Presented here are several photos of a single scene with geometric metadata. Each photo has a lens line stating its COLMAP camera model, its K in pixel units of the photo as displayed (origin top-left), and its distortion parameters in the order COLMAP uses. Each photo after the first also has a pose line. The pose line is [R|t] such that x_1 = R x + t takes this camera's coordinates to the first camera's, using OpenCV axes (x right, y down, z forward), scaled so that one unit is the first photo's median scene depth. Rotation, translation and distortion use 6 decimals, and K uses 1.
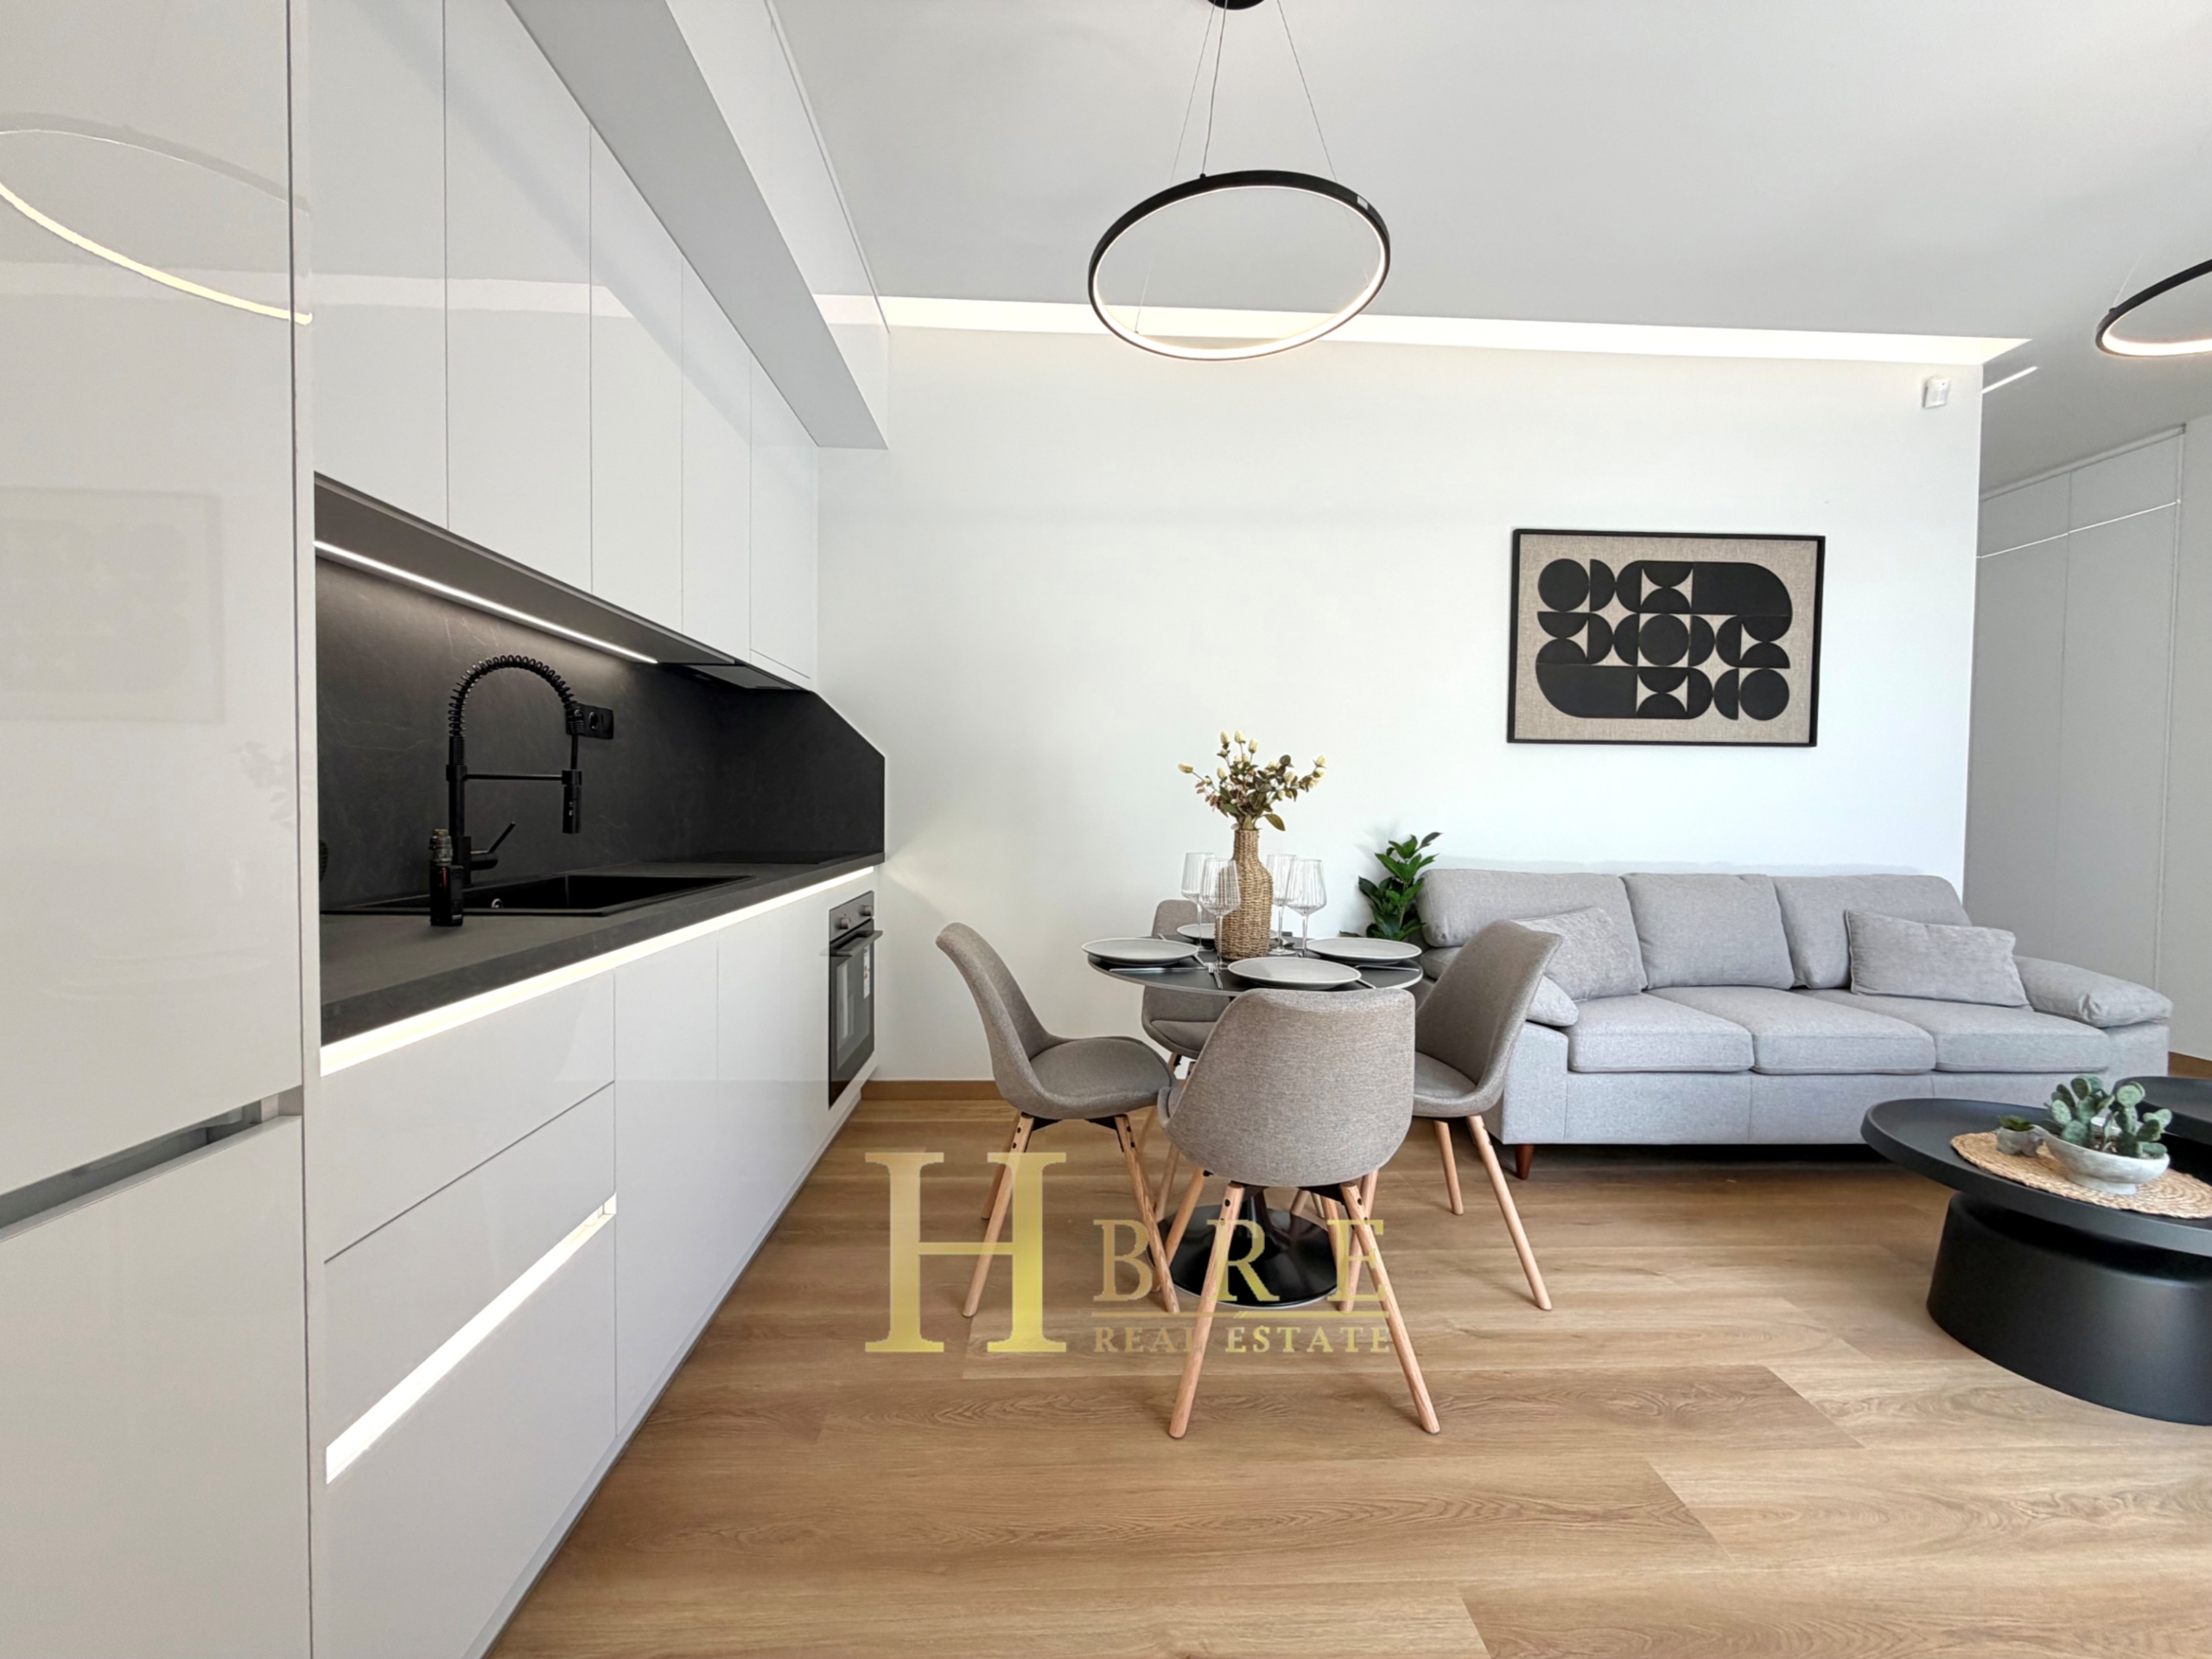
lens RADIAL K [[884.3, 0, 1097.9], [0, 884.3, 828.6], [0, 0, 1]] dist [0.000730, -0.000072]
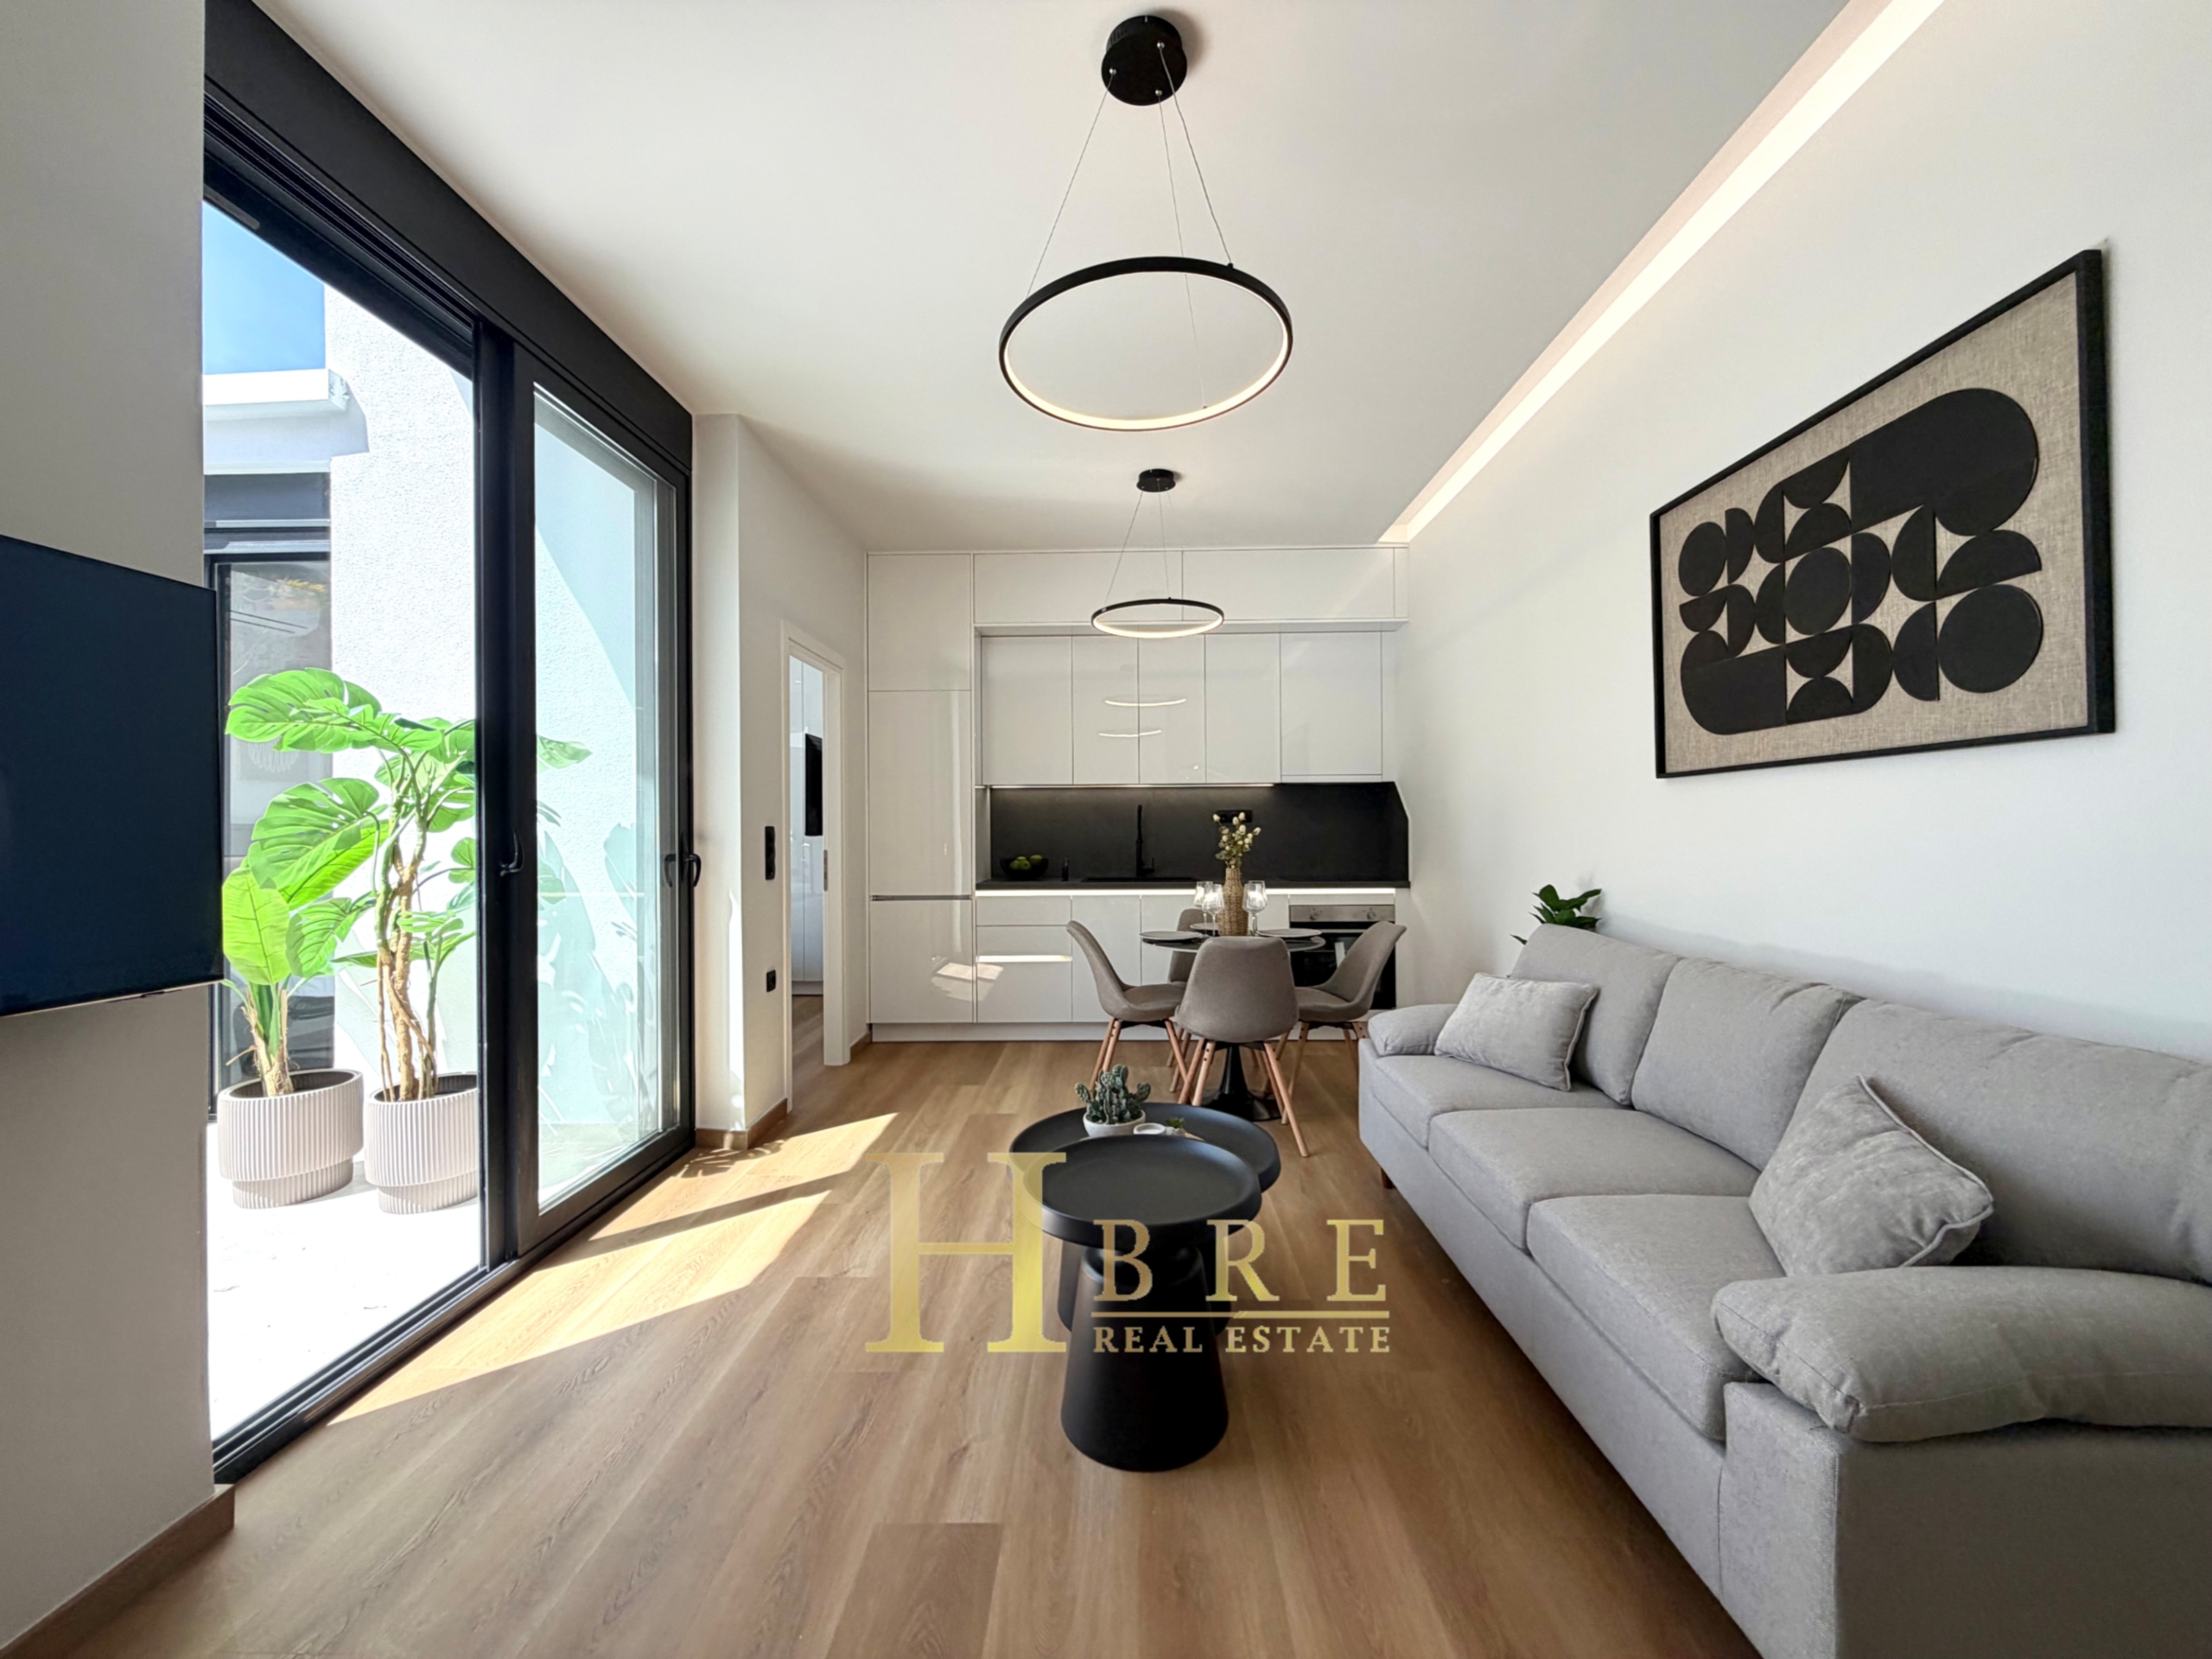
lens RADIAL K [[879.7, 0, 1099.0], [0, 879.7, 830.8], [0, 0, 1]] dist [-0.000273, -0.000279]
pose [[-0.073585, -0.014045, -0.997190, 1.406874], [-0.020959, 0.999702, -0.012534, -0.032567], [0.997069, 0.019978, -0.073857, 0.607227]]
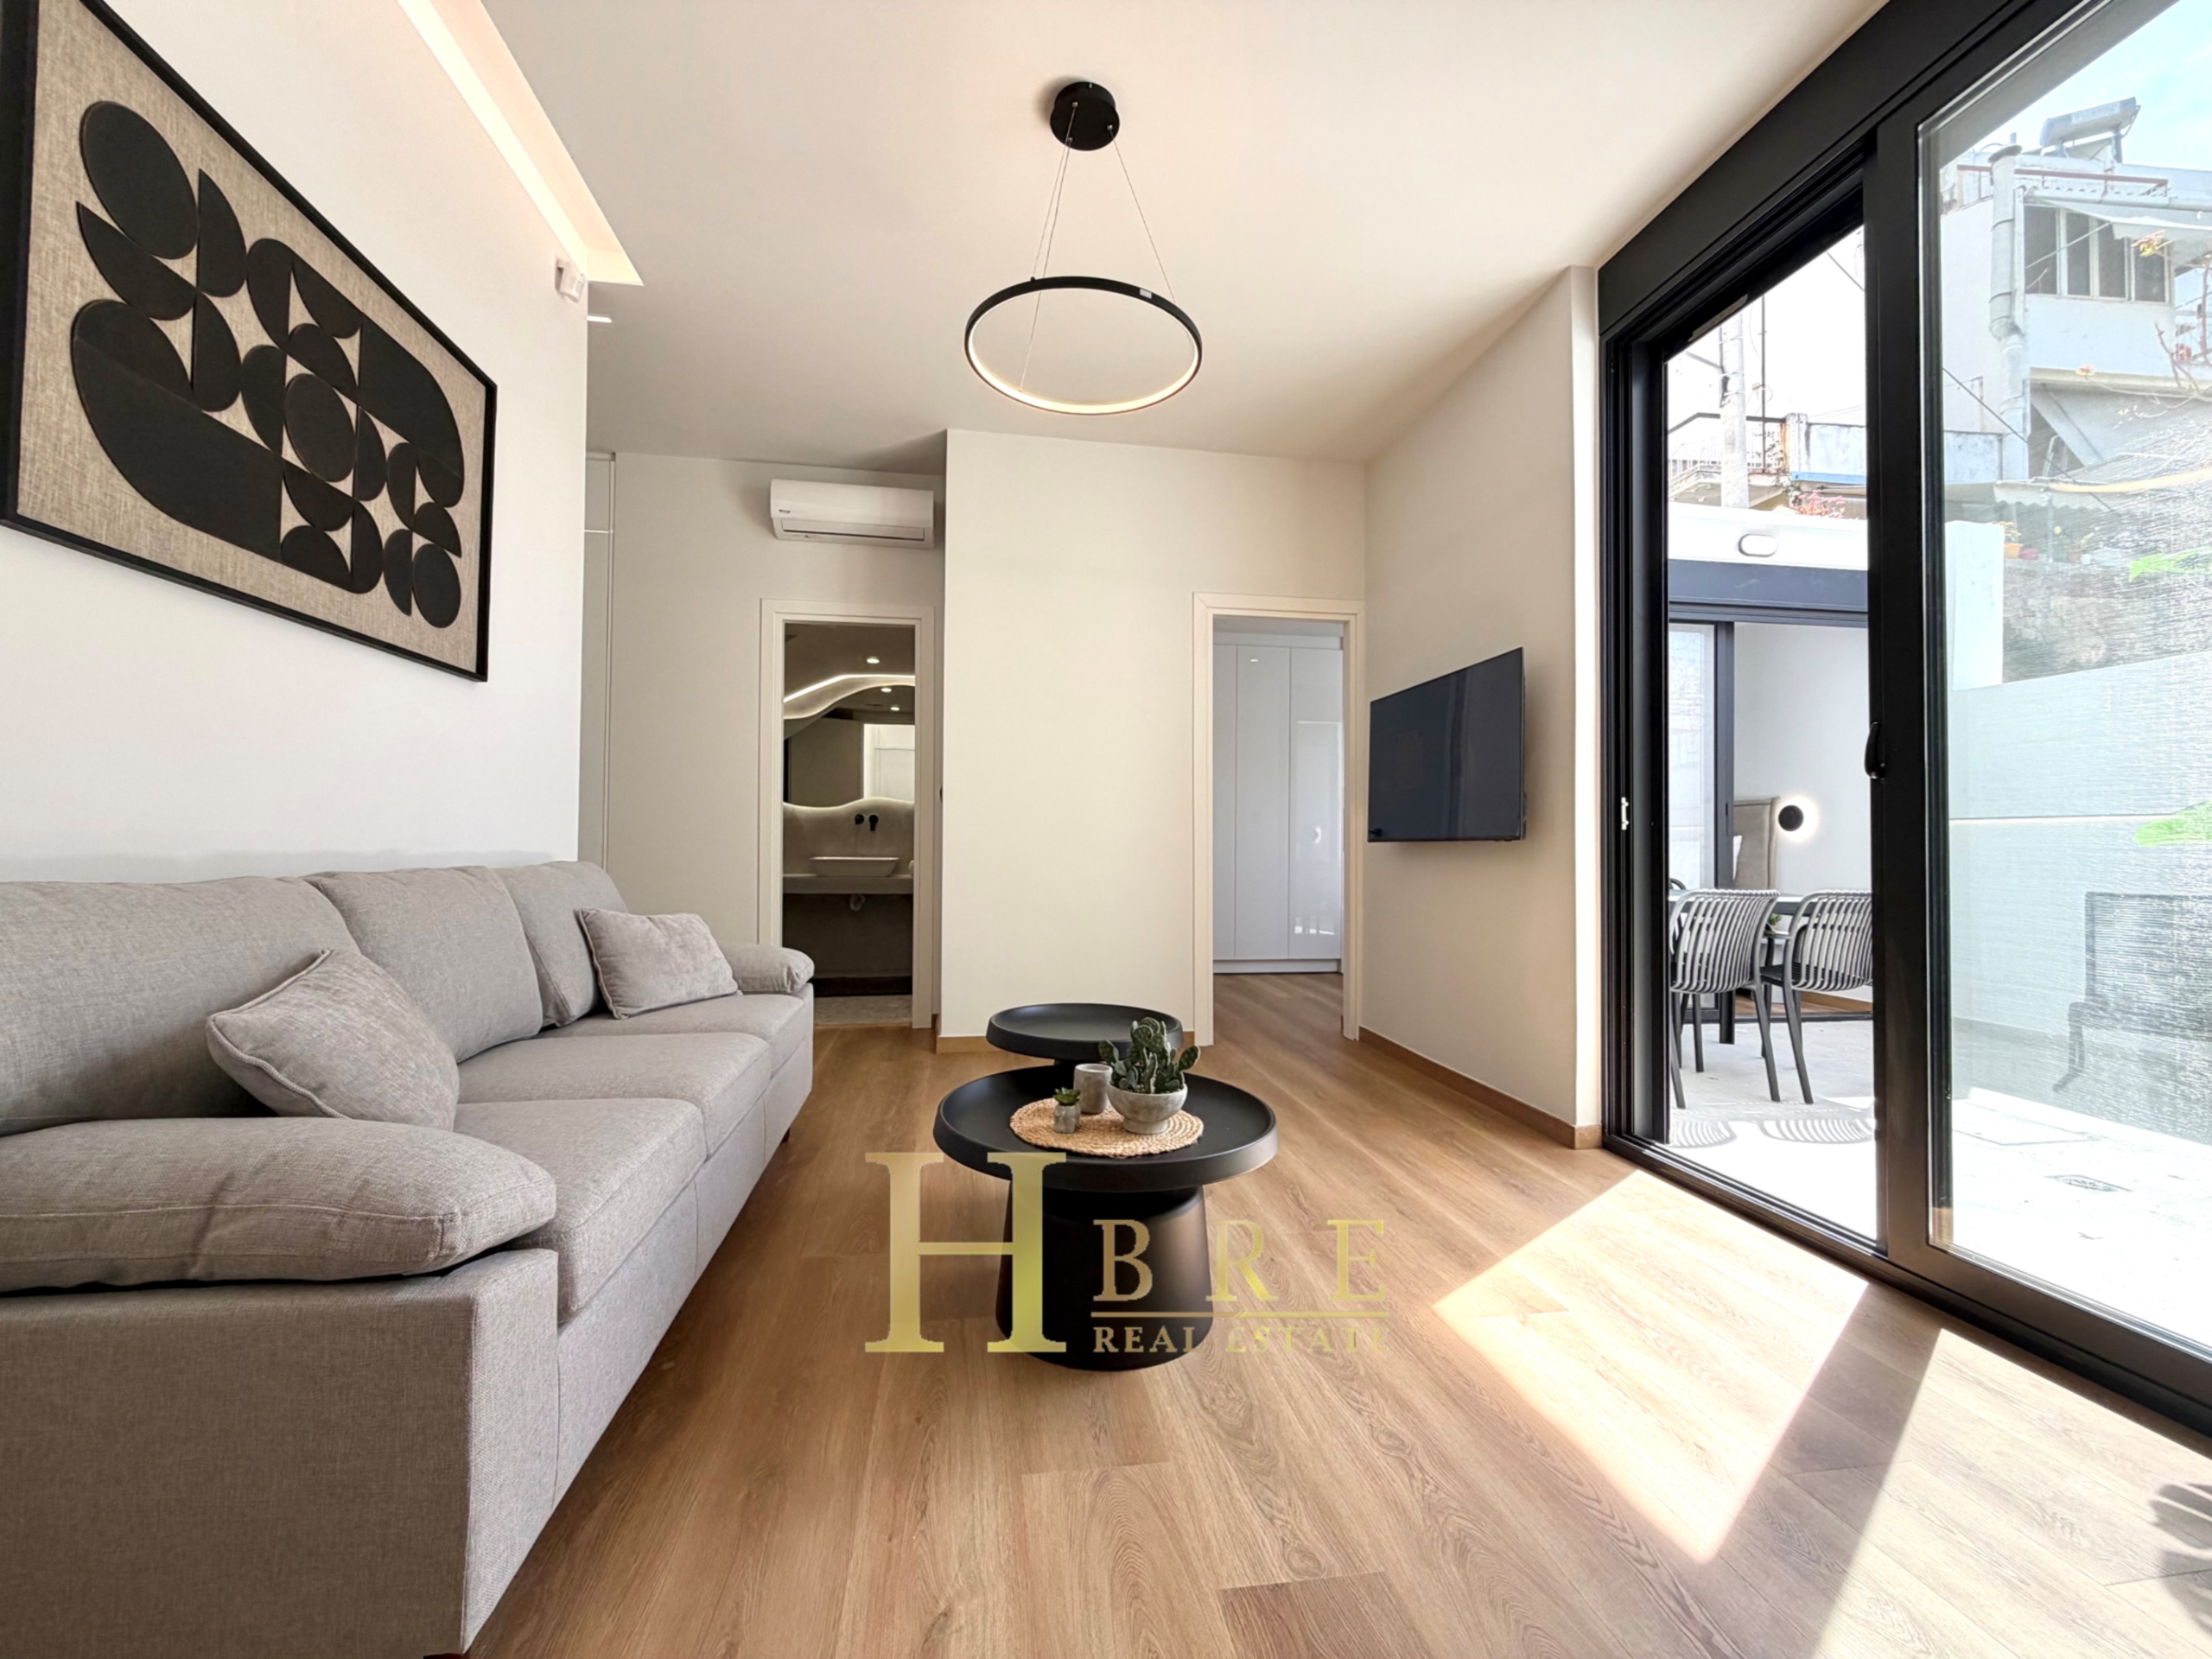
lens RADIAL K [[883.7, 0, 1102.3], [0, 883.7, 830.2], [0, 0, 1]] dist [0.000548, -0.000079]
pose [[-0.109491, 0.006006, 0.993970, 0.076522], [0.016275, 0.999859, -0.004249, 0.038437], [-0.993855, 0.015711, -0.109574, 0.659749]]
